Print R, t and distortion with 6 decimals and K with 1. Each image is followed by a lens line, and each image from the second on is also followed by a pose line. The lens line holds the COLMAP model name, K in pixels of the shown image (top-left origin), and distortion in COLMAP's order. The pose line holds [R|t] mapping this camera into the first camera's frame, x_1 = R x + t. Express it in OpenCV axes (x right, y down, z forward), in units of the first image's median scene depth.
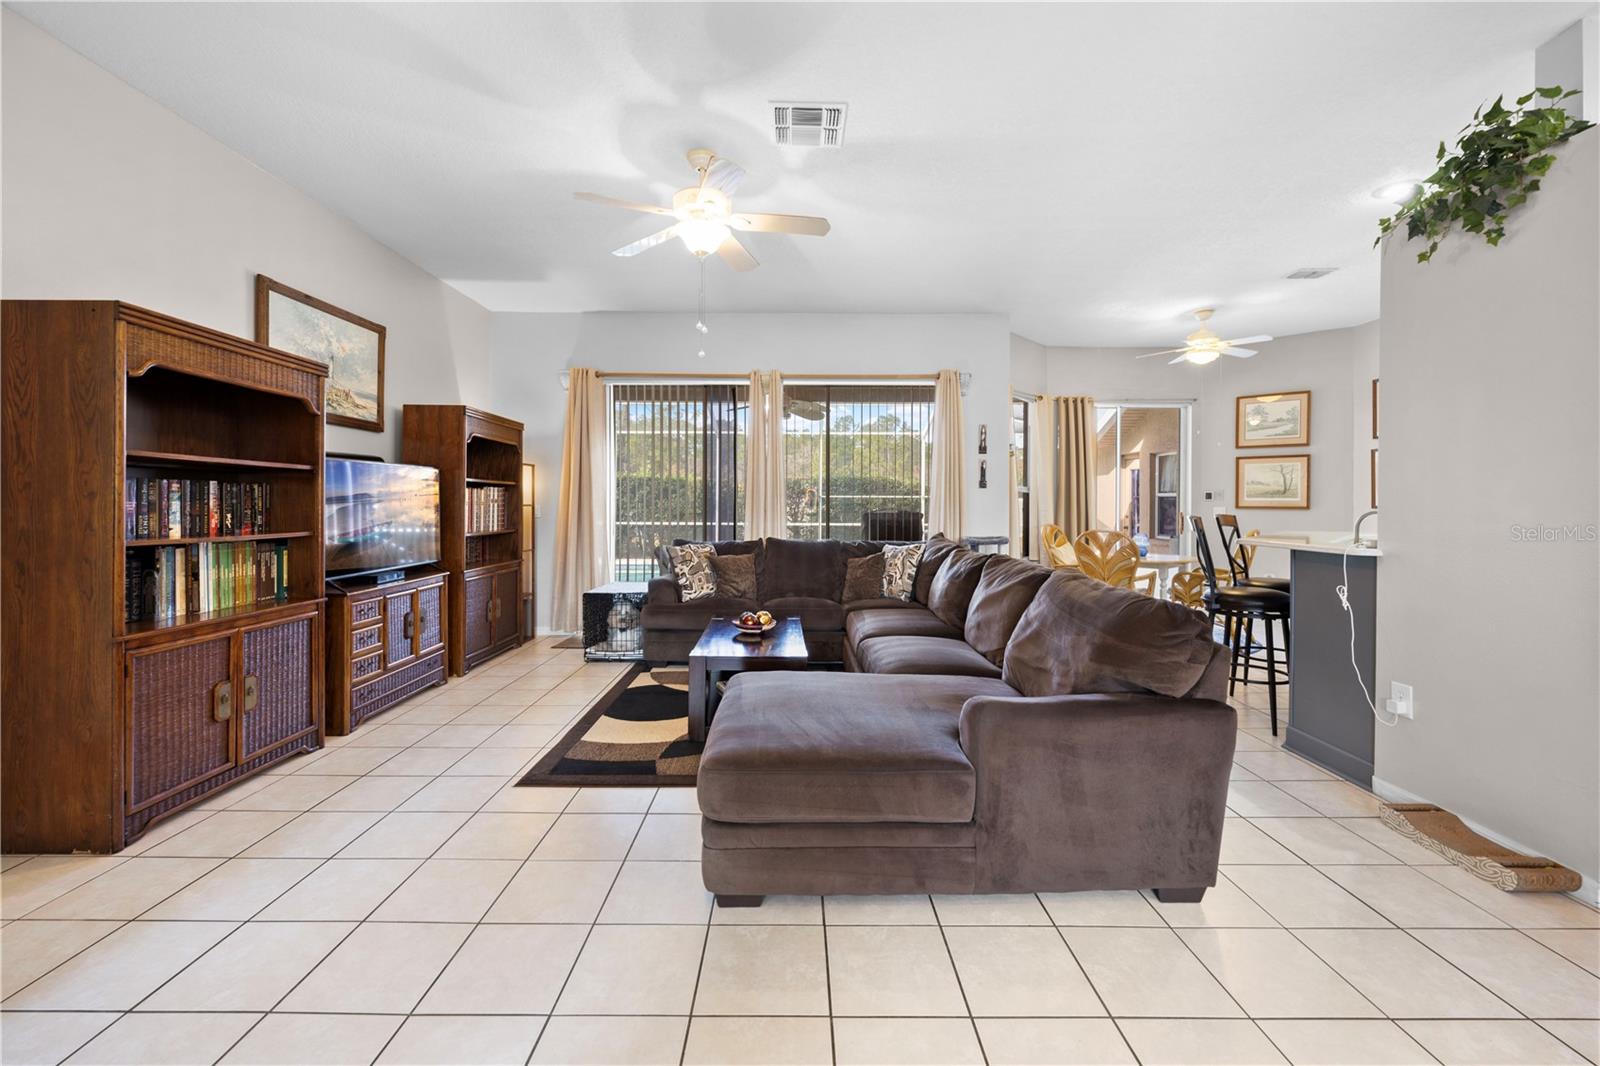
lens RADIAL K [[647.6, 0, 798.6], [0, 647.6, 508.7], [0, 0, 1]] dist [0.001100, 0.000064]
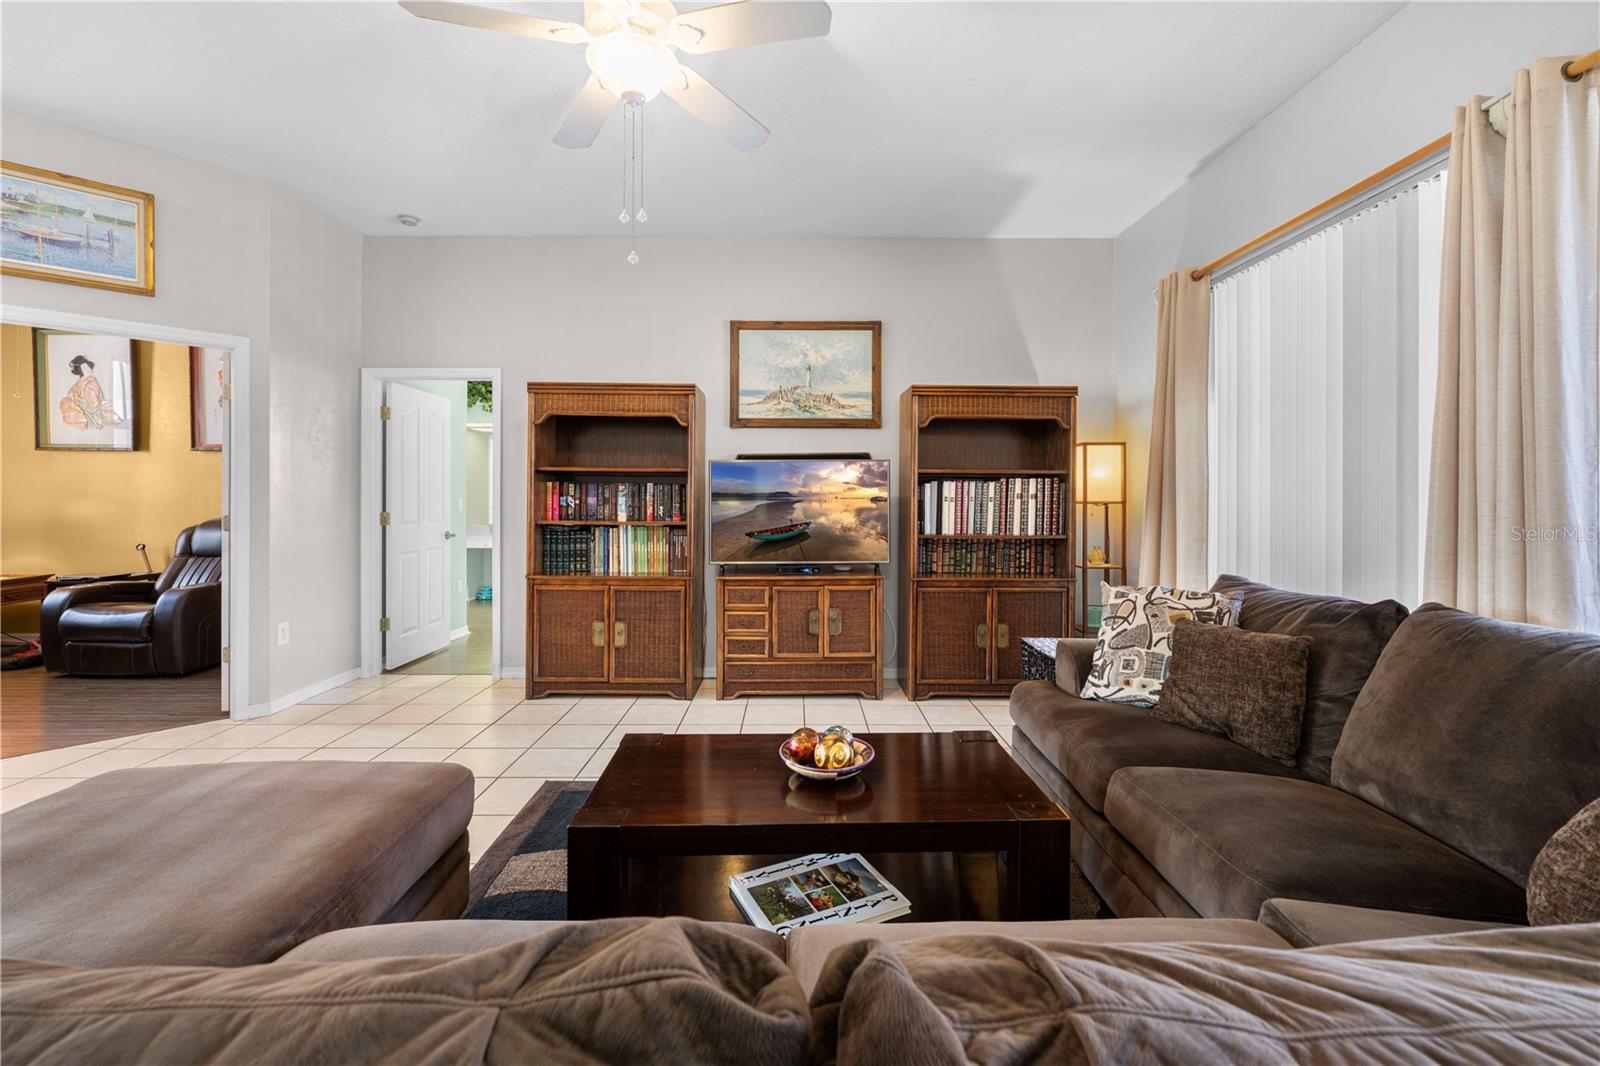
lens RADIAL K [[656.8, 0, 799.5], [0, 656.8, 498.4], [0, 0, 1]] dist [-0.001320, -0.000092]
pose [[0.005555, -0.003556, -0.999978, 0.384838], [-0.010588, 0.999937, -0.003614, -0.005155], [0.999929, 0.010608, 0.005517, 0.926404]]
